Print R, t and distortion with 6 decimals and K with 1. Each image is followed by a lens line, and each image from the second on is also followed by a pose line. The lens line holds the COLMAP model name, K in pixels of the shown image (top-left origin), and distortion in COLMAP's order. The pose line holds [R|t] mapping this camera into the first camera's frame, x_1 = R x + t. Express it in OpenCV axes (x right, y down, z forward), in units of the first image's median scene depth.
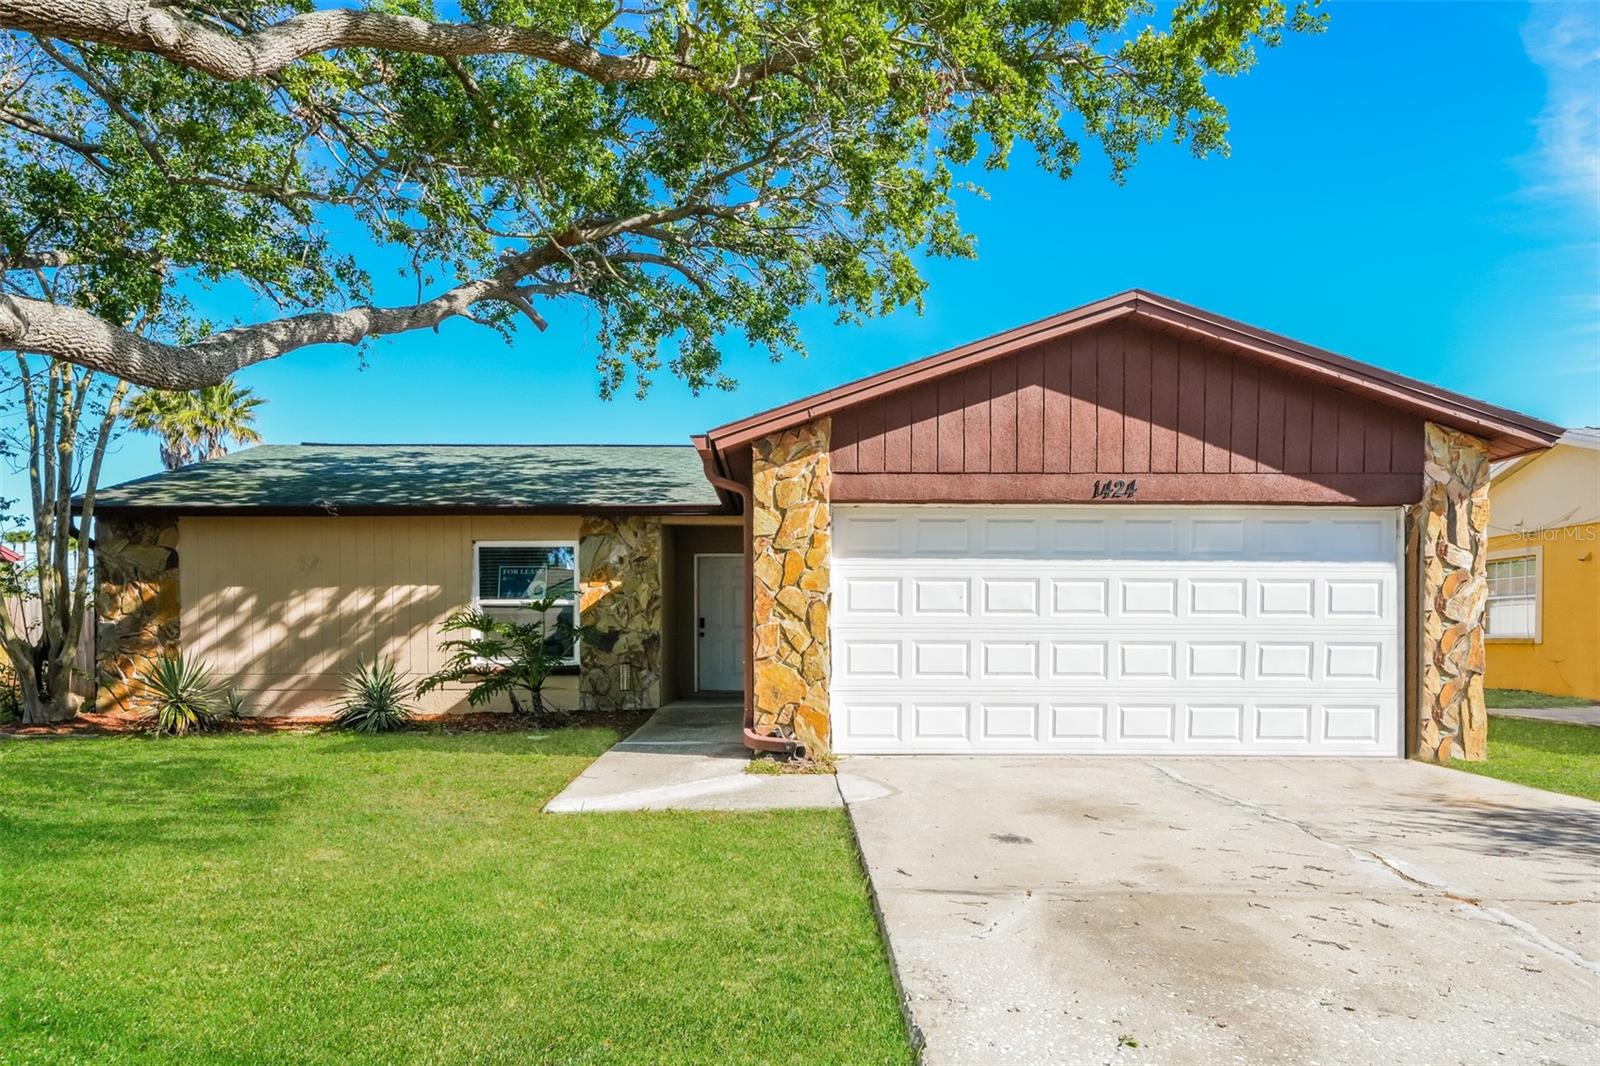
lens RADIAL K [[937.1, 0, 800.8], [0, 937.1, 541.0], [0, 0, 1]] dist [0.022888, -0.004448]
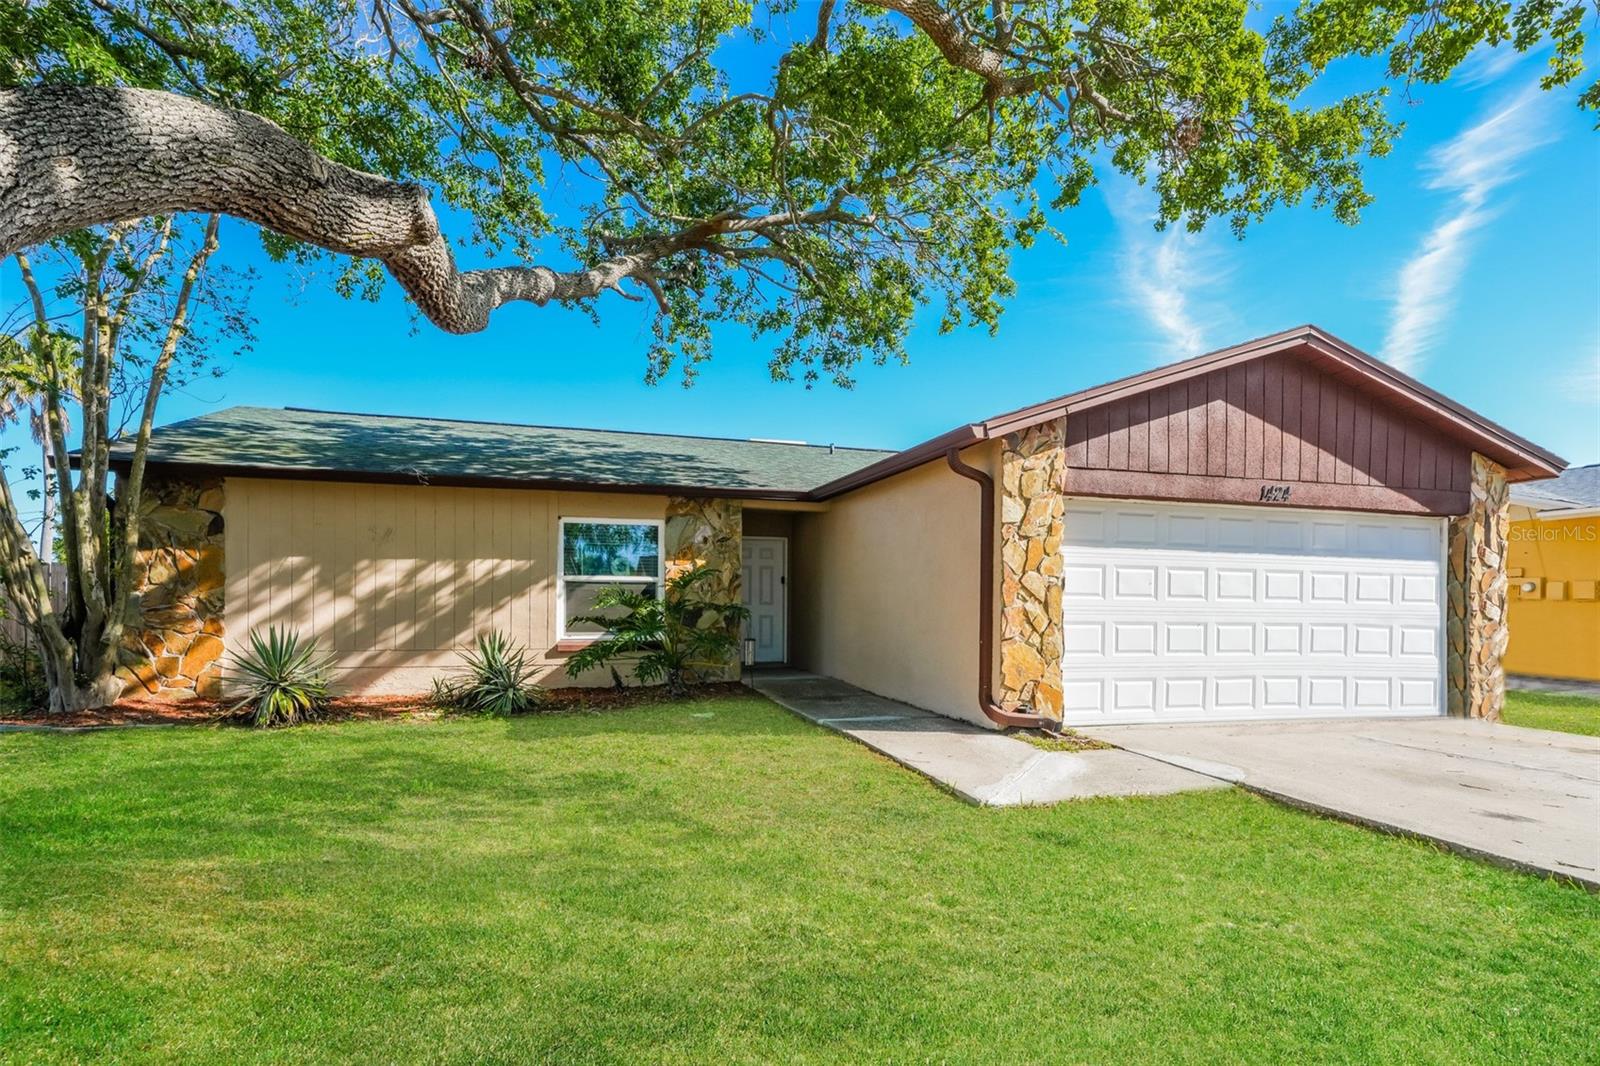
lens RADIAL K [[776.5, 0, 800.2], [0, 776.5, 527.4], [0, 0, 1]] dist [0.018416, 0.000971]
pose [[0.966923, 0.033884, 0.252807, -0.471816], [-0.033548, 0.999421, -0.005642, 0.012053], [-0.252852, -0.003026, 0.967500, 0.201177]]
